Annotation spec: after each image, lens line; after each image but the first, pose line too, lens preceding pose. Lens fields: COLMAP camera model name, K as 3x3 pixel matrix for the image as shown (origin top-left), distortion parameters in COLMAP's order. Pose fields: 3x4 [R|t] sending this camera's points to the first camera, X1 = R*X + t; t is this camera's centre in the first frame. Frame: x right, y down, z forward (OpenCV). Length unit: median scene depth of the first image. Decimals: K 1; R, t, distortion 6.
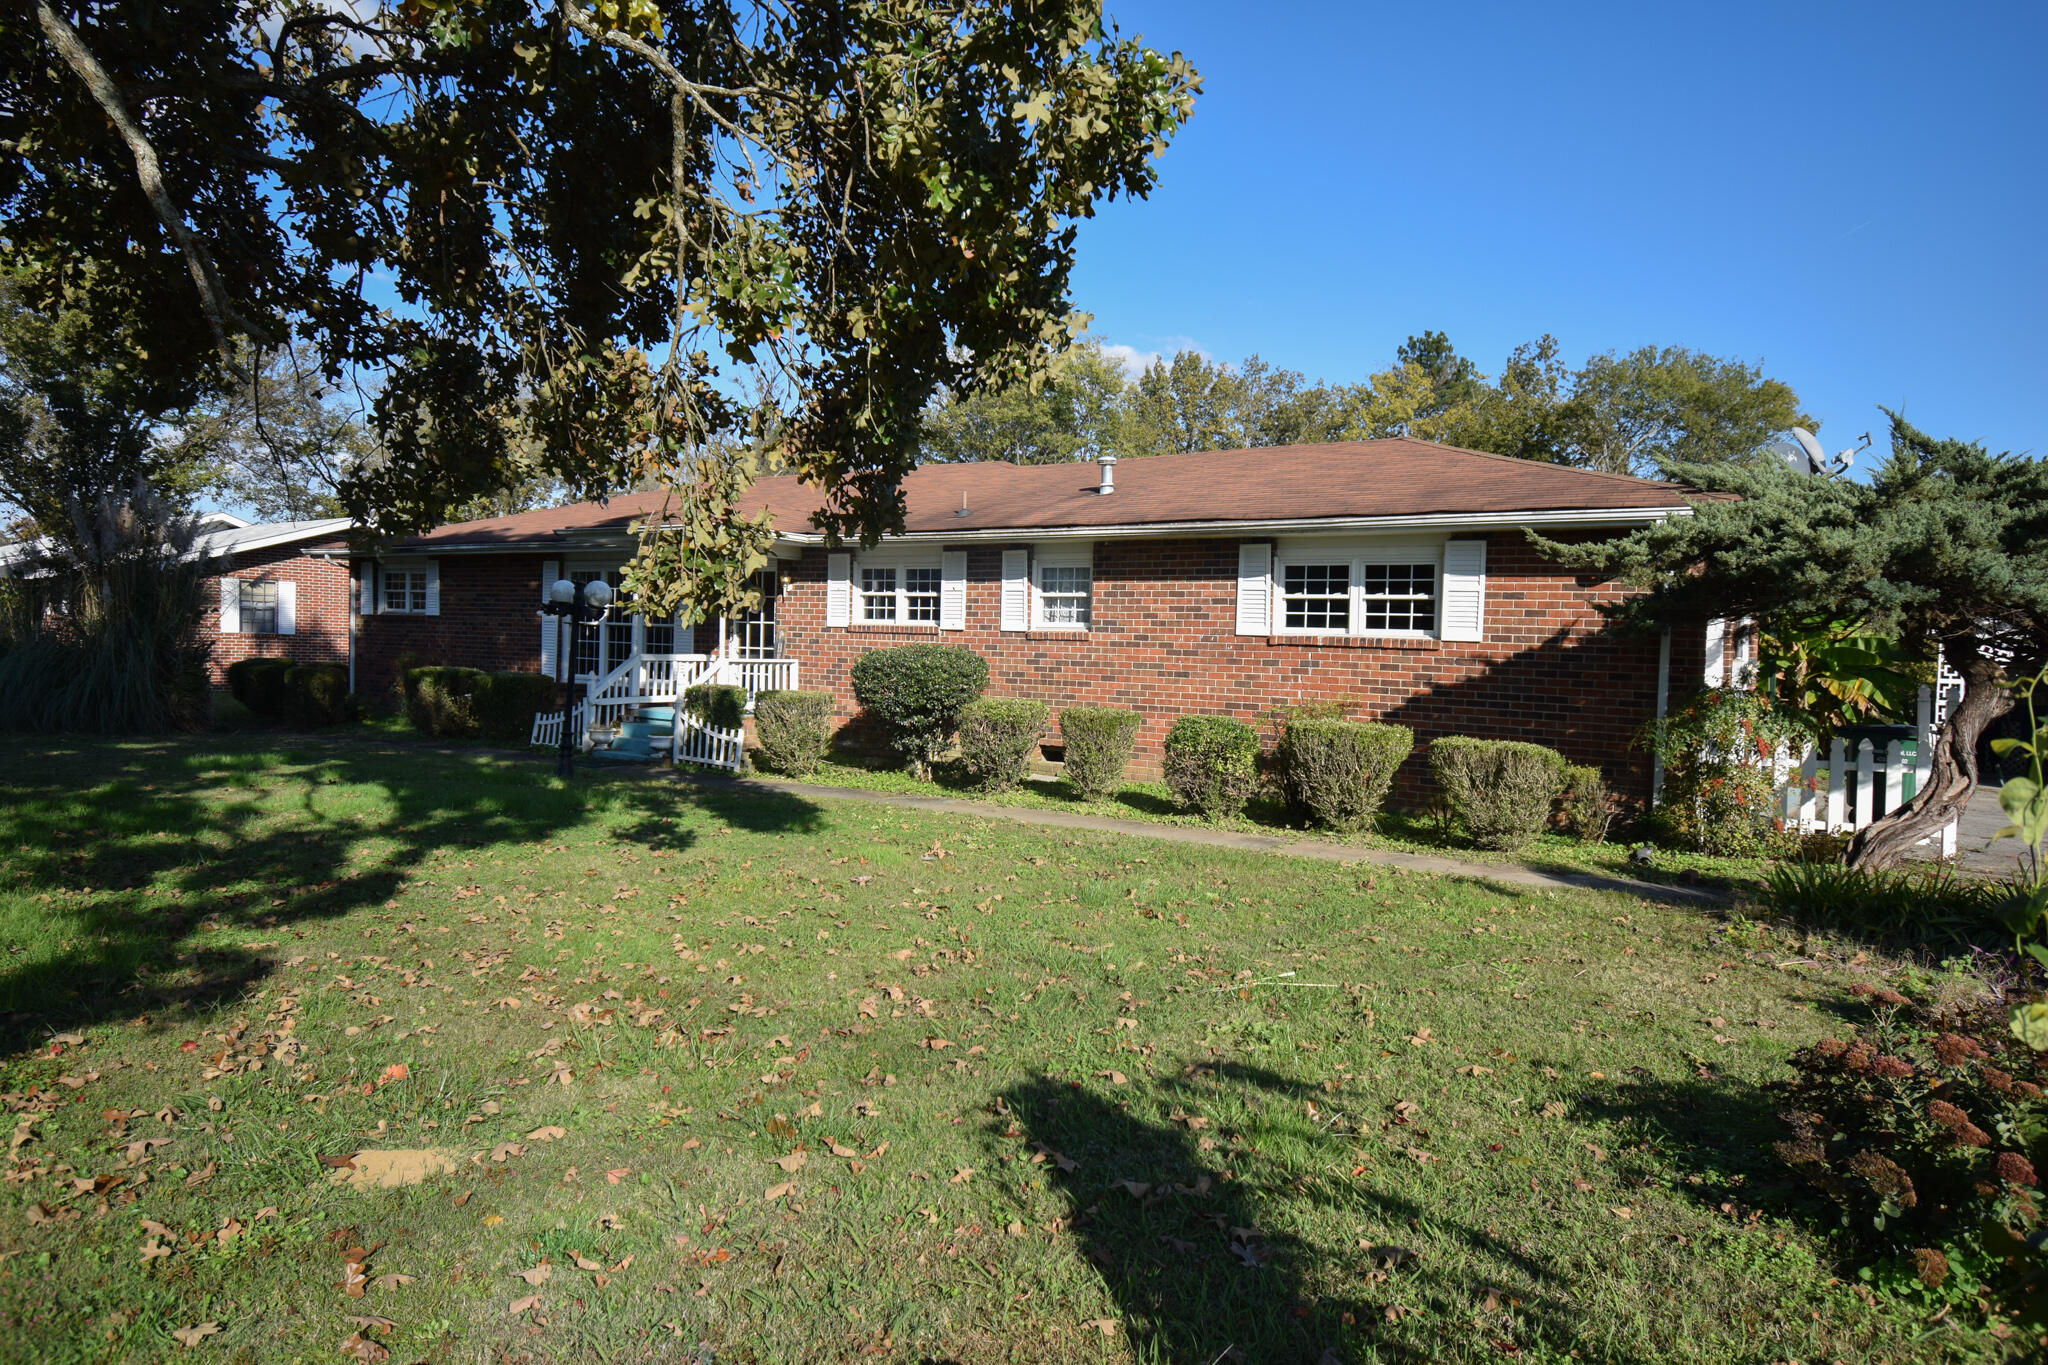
lens RADIAL K [[1318.1, 0, 1024.0], [0, 1318.1, 682.5], [0, 0, 1]] dist [0.003891, 0.000194]
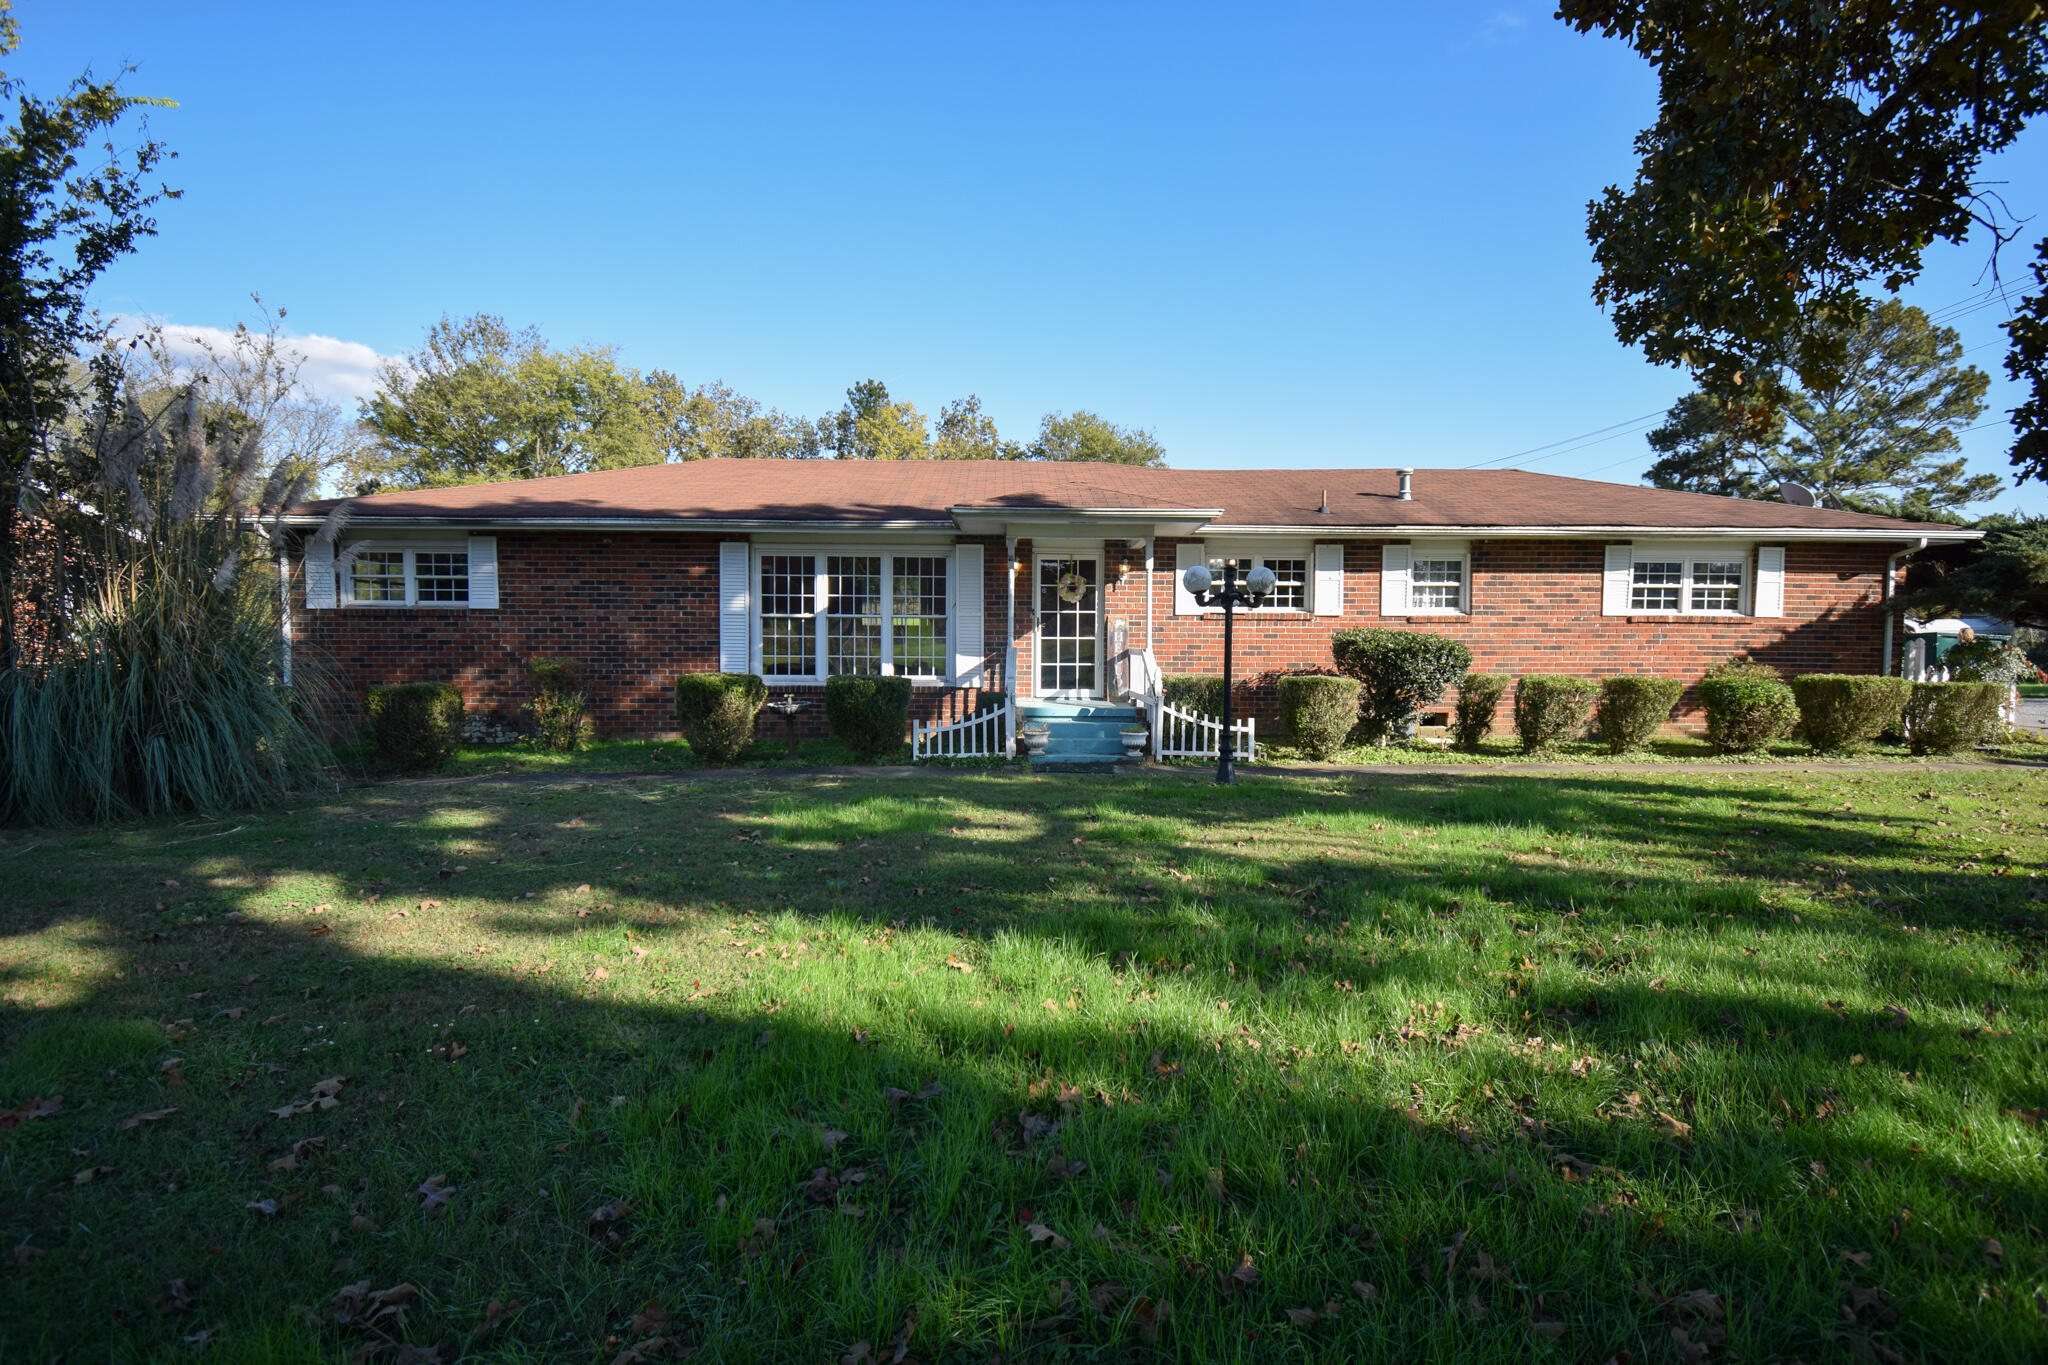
lens RADIAL K [[988.7, 0, 1024.0], [0, 988.7, 682.5], [0, 0, 1]] dist [0.002605, -0.015762]
pose [[0.819573, -0.058523, 0.569978, -0.811744], [0.036618, 0.998086, 0.049826, -0.037271], [-0.571803, -0.019965, 0.820148, 0.498189]]
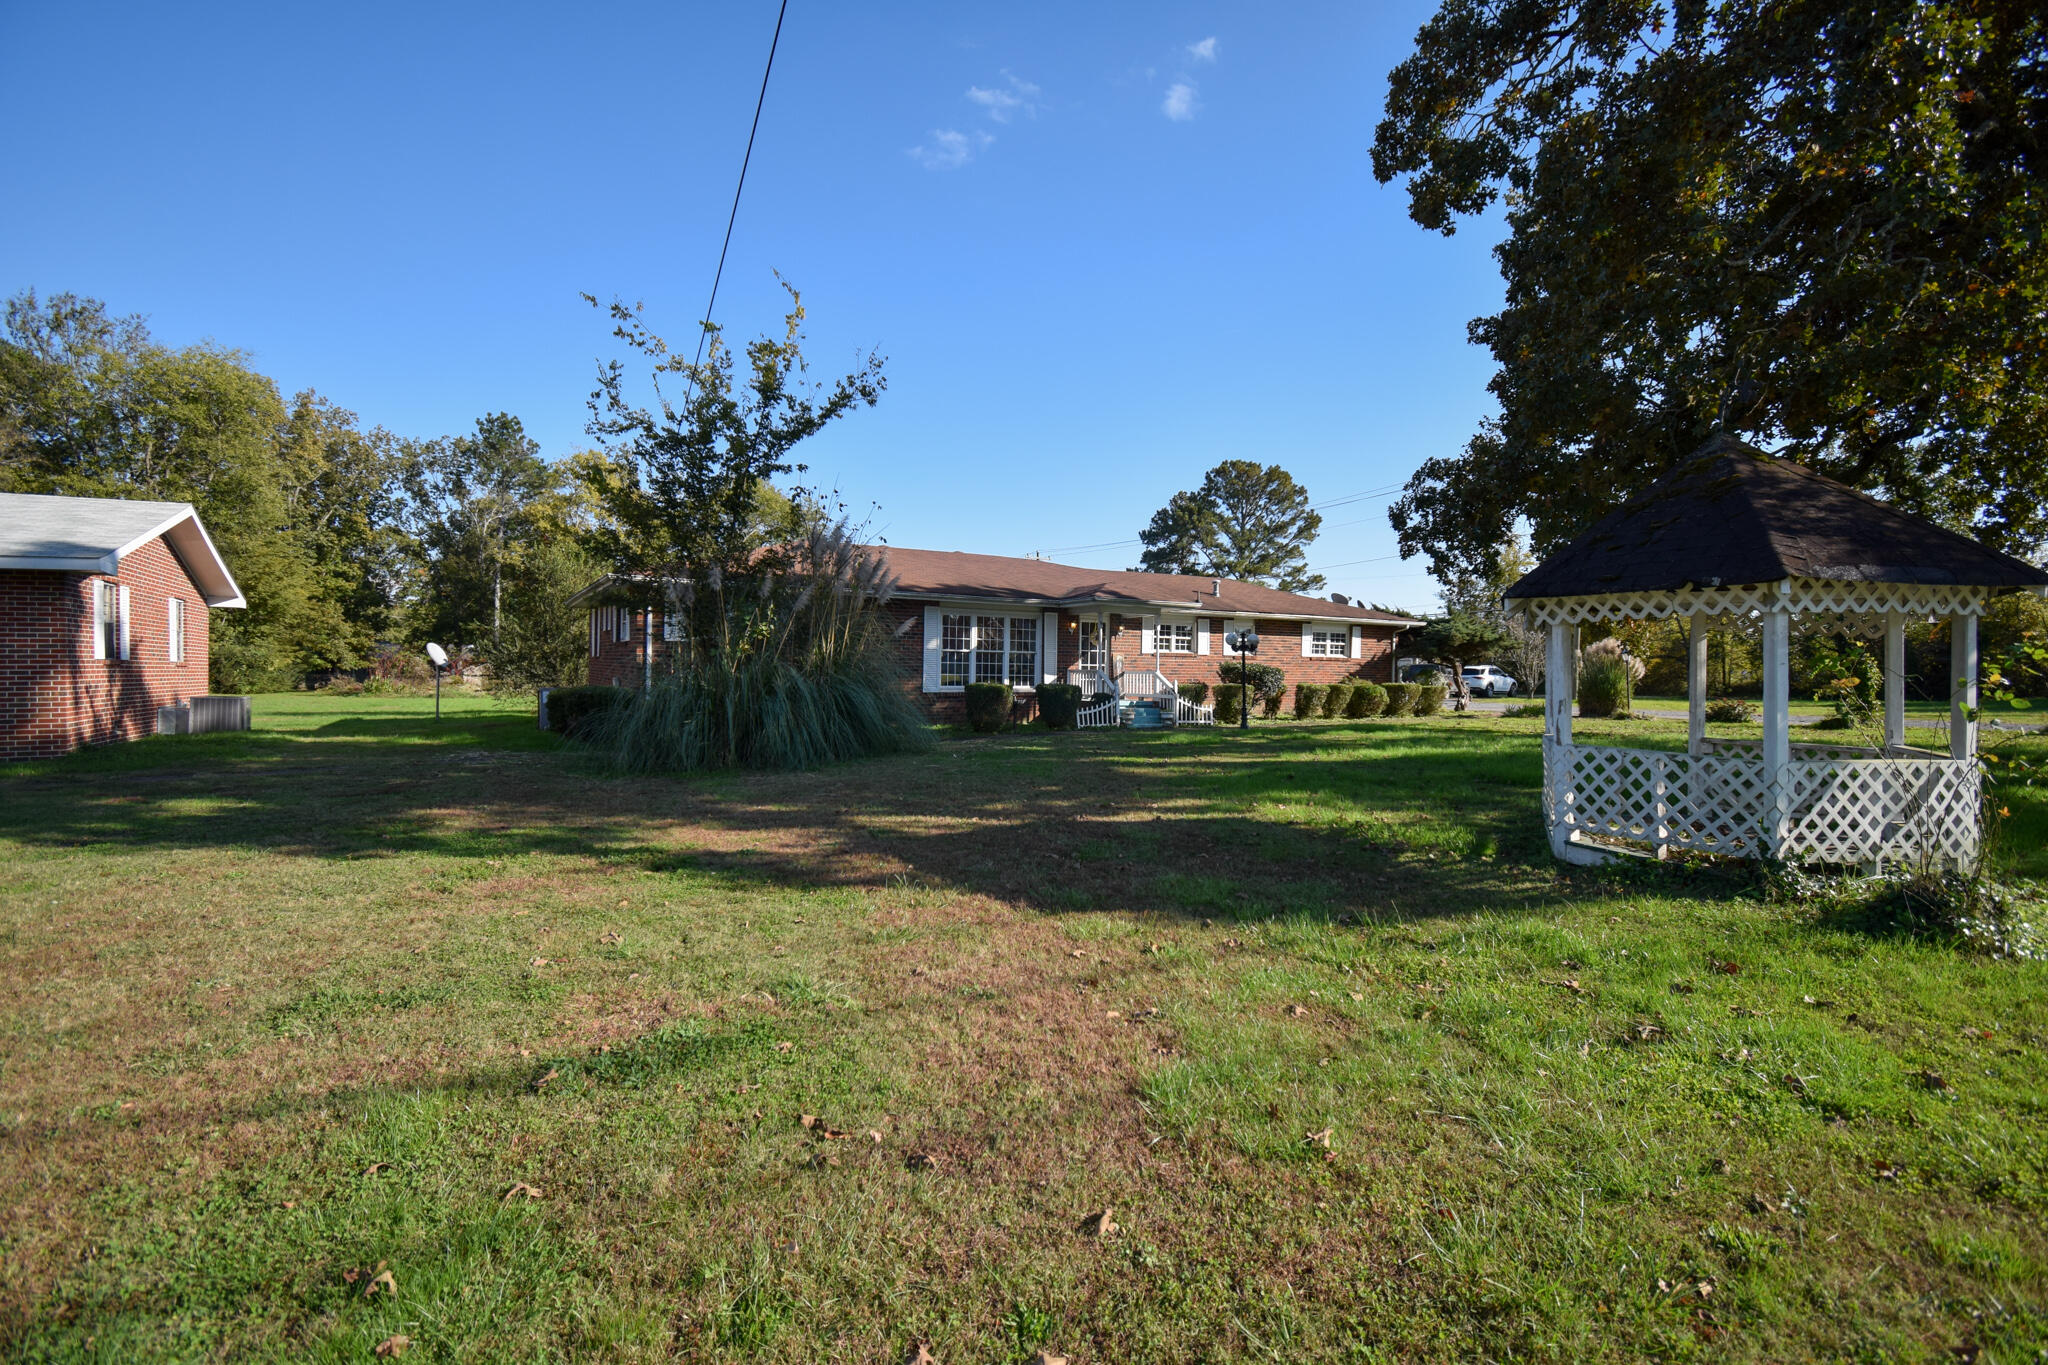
lens RADIAL K [[904.1, 0, 1020.9], [0, 904.1, 676.2], [0, 0, 1]] dist [0.003383, -0.015840]
pose [[0.427403, -0.035893, 0.903348, -1.687705], [0.023424, 0.999316, 0.028624, -0.059387], [-0.903758, 0.008926, 0.427951, 0.682946]]
